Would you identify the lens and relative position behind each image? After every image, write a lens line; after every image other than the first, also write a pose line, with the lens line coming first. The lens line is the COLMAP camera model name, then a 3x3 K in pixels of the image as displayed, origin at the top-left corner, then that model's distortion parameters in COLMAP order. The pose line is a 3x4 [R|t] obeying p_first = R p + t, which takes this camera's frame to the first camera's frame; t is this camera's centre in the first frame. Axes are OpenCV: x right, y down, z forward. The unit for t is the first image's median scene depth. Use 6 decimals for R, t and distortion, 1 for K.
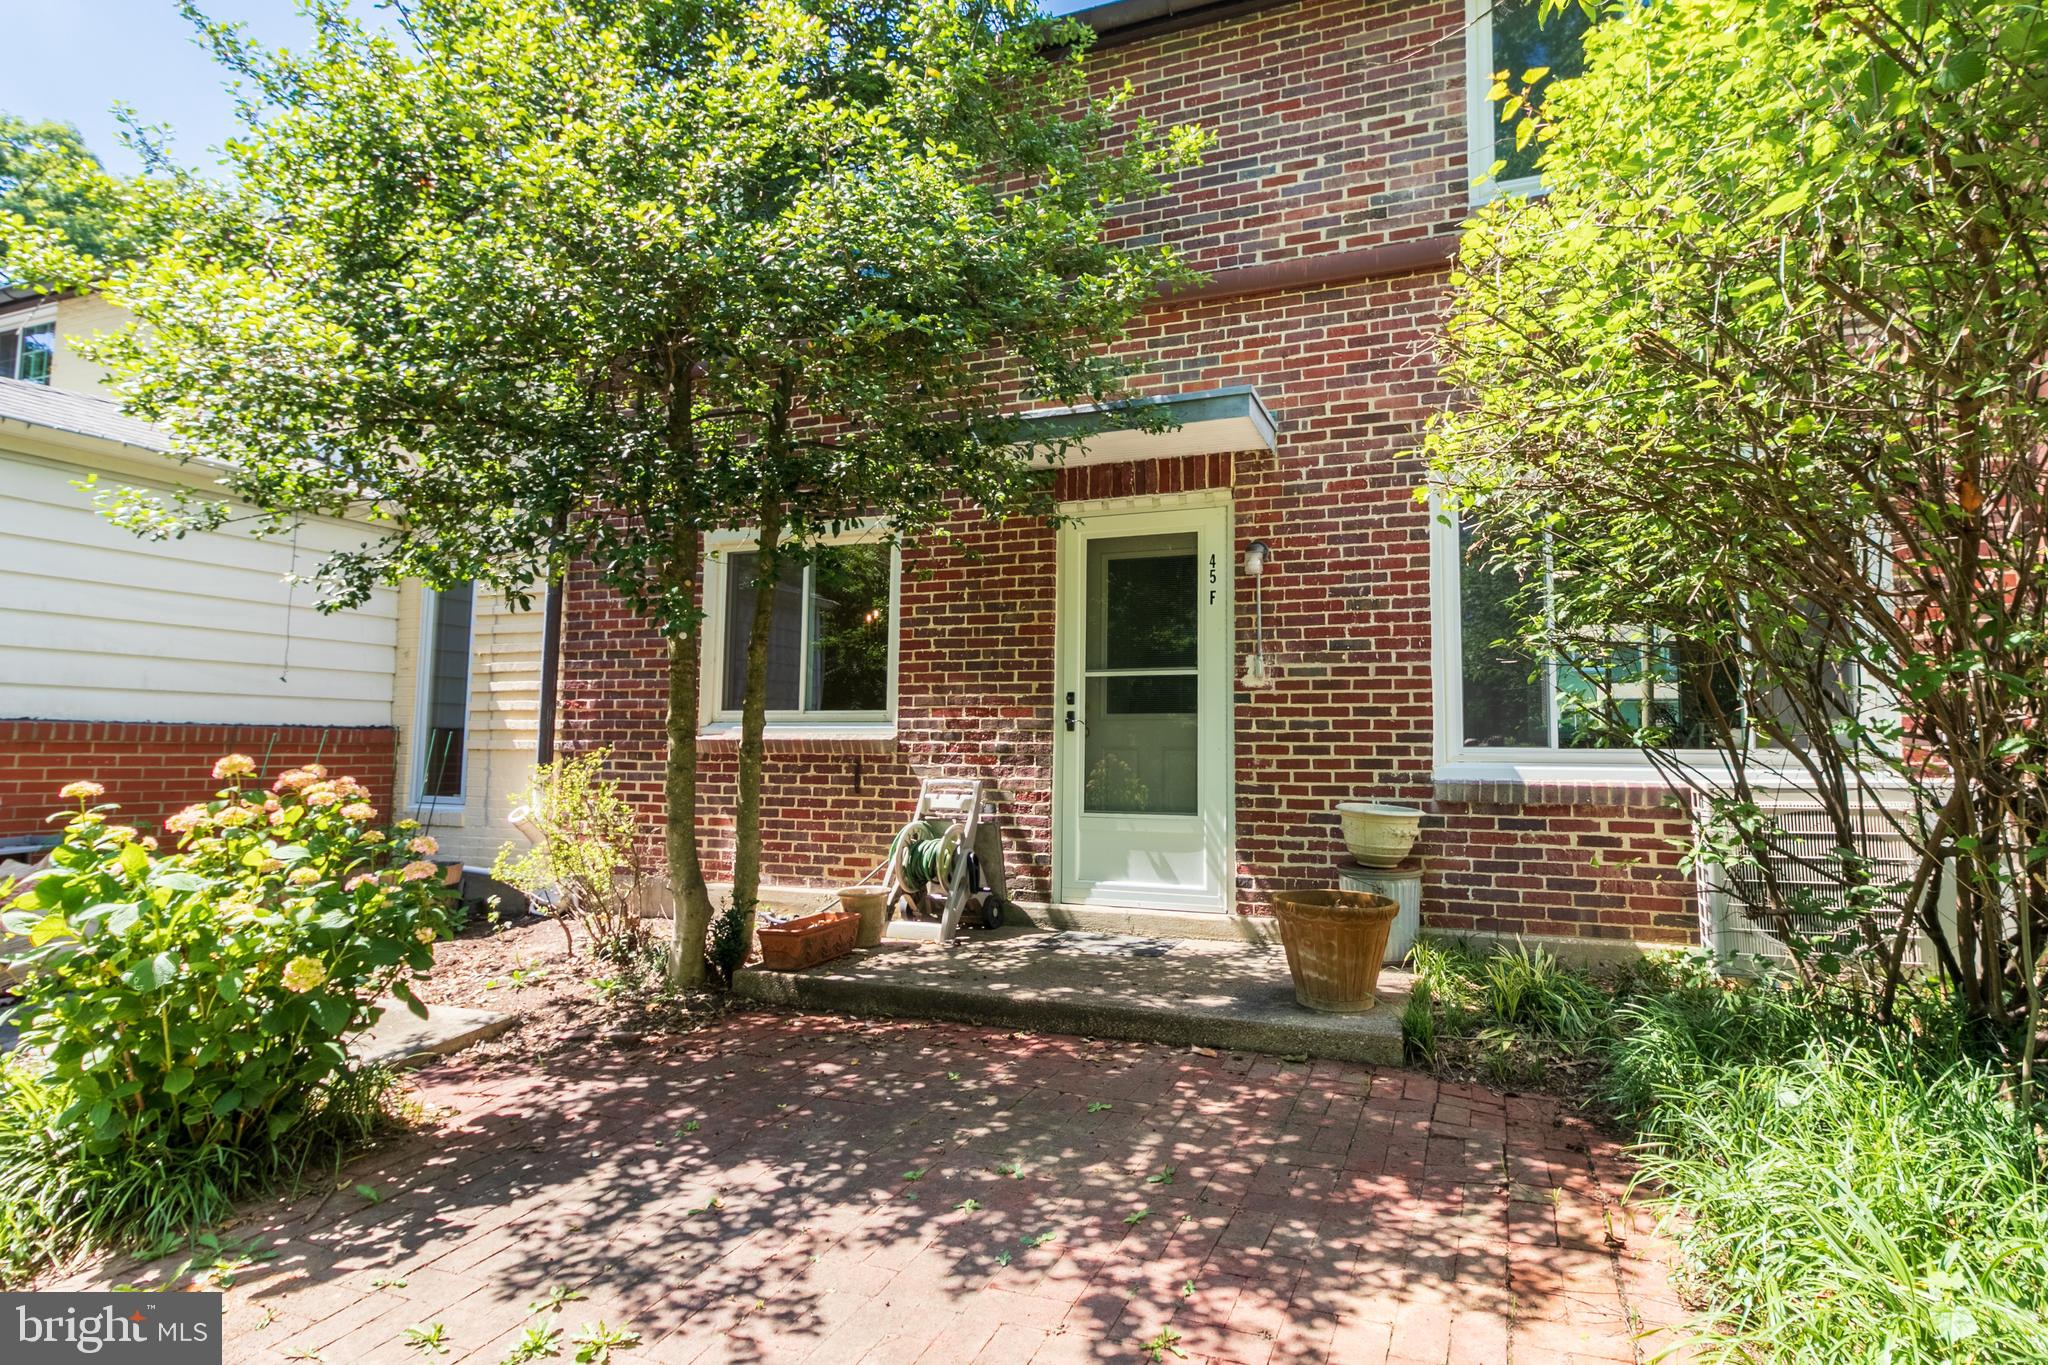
lens RADIAL K [[1033.3, 0, 1019.1], [0, 1033.3, 684.1], [0, 0, 1]] dist [-0.000719, 0.000000]
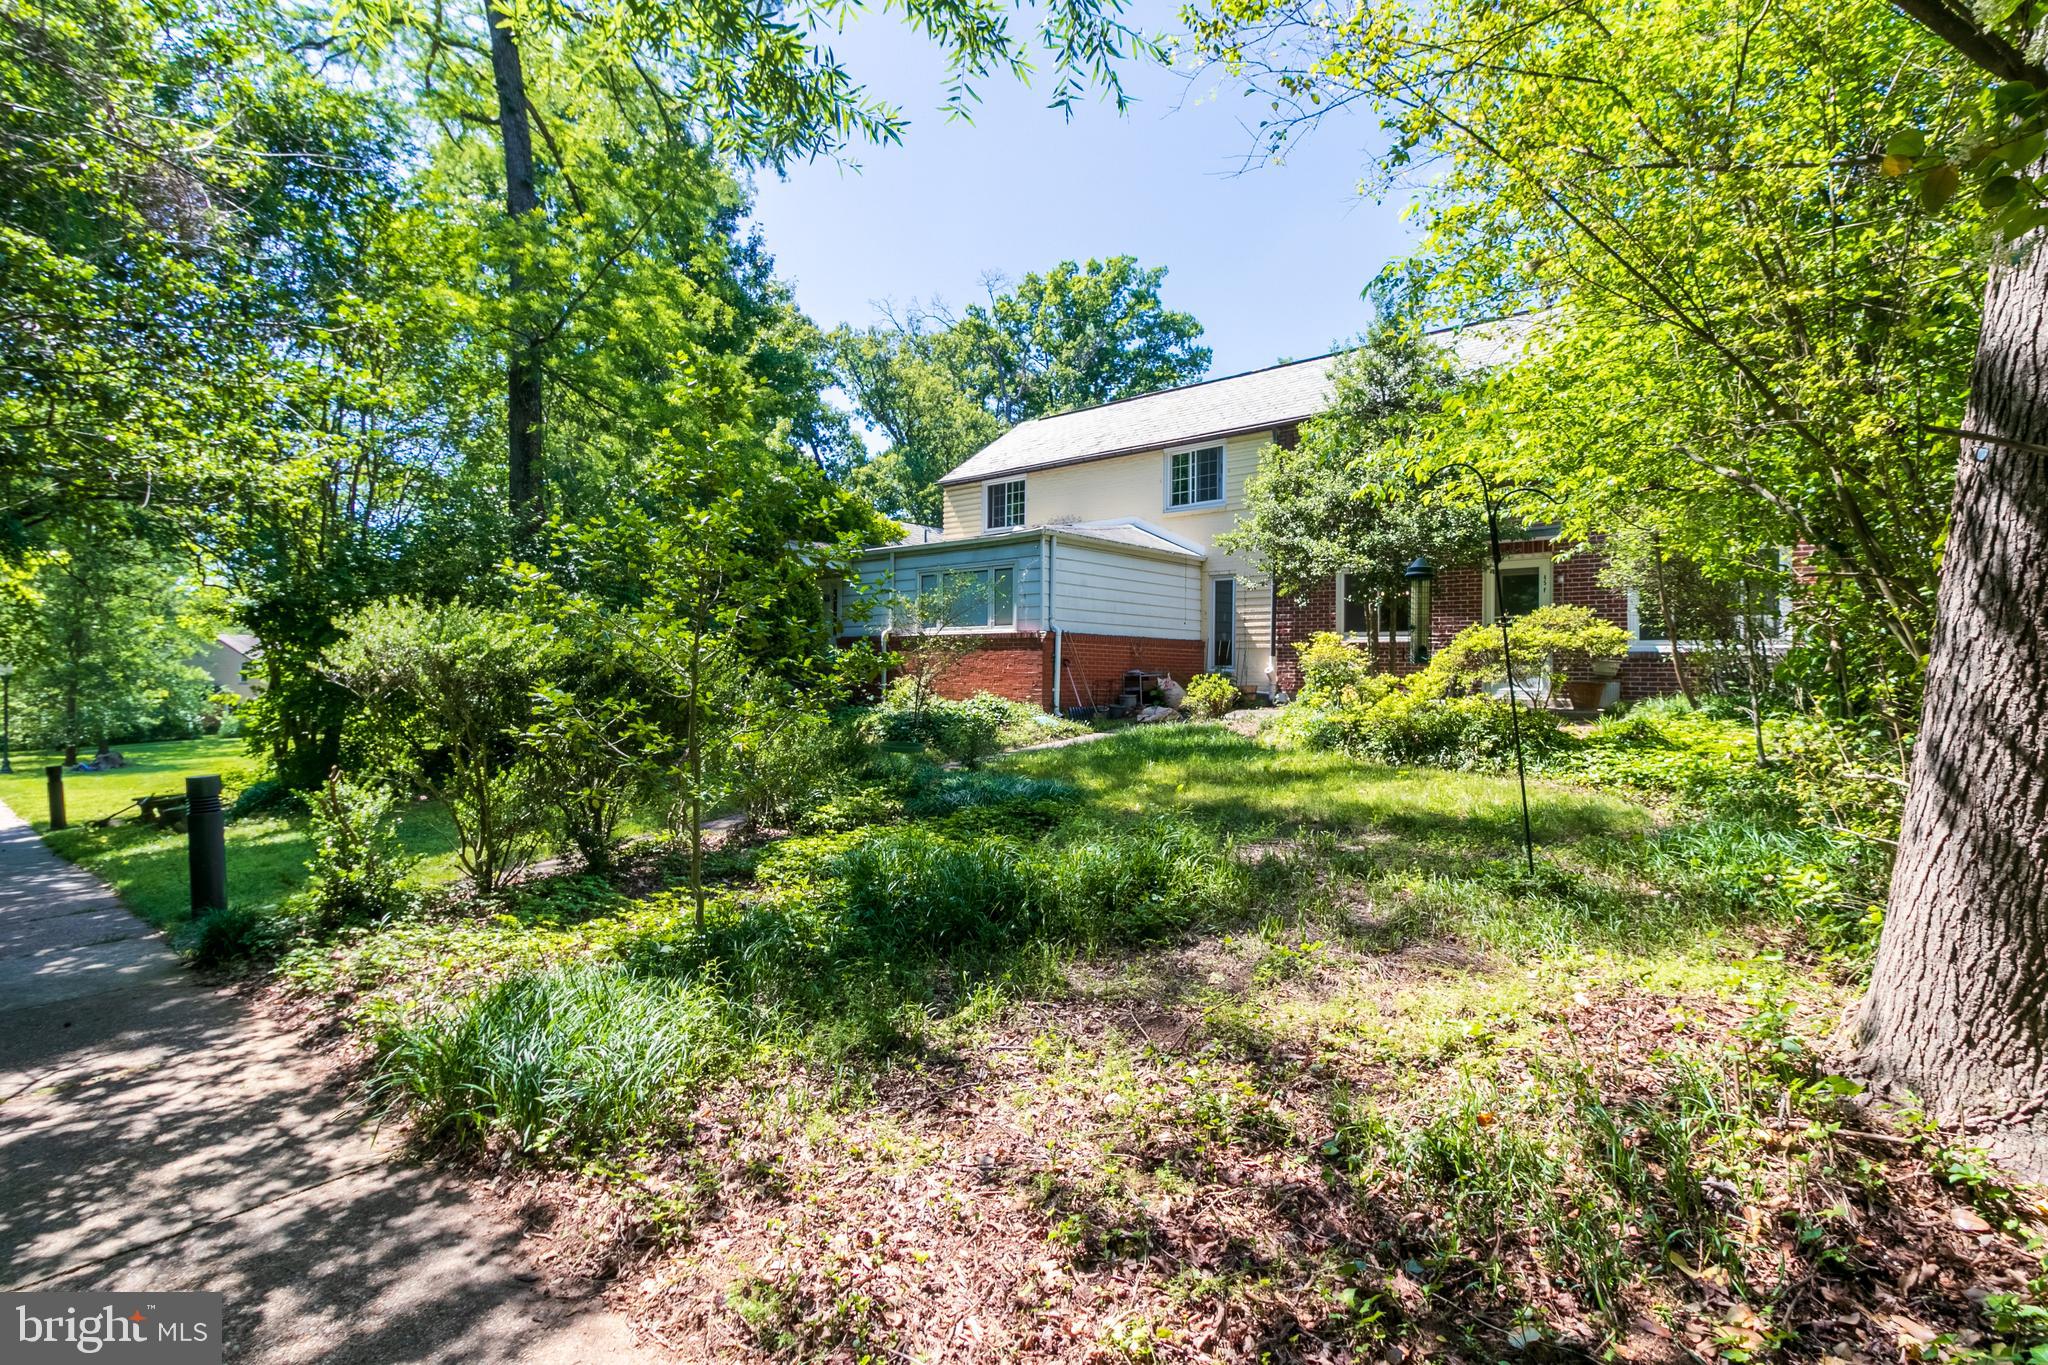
lens RADIAL K [[1033.3, 0, 1015.7], [0, 1033.3, 672.1], [0, 0, 1]] dist [-0.000719, 0.000000]
pose [[0.932396, -0.005614, -0.361394, -0.133142], [0.030492, 0.997537, 0.063173, -0.083899], [0.360149, -0.069923, 0.930271, -2.301046]]
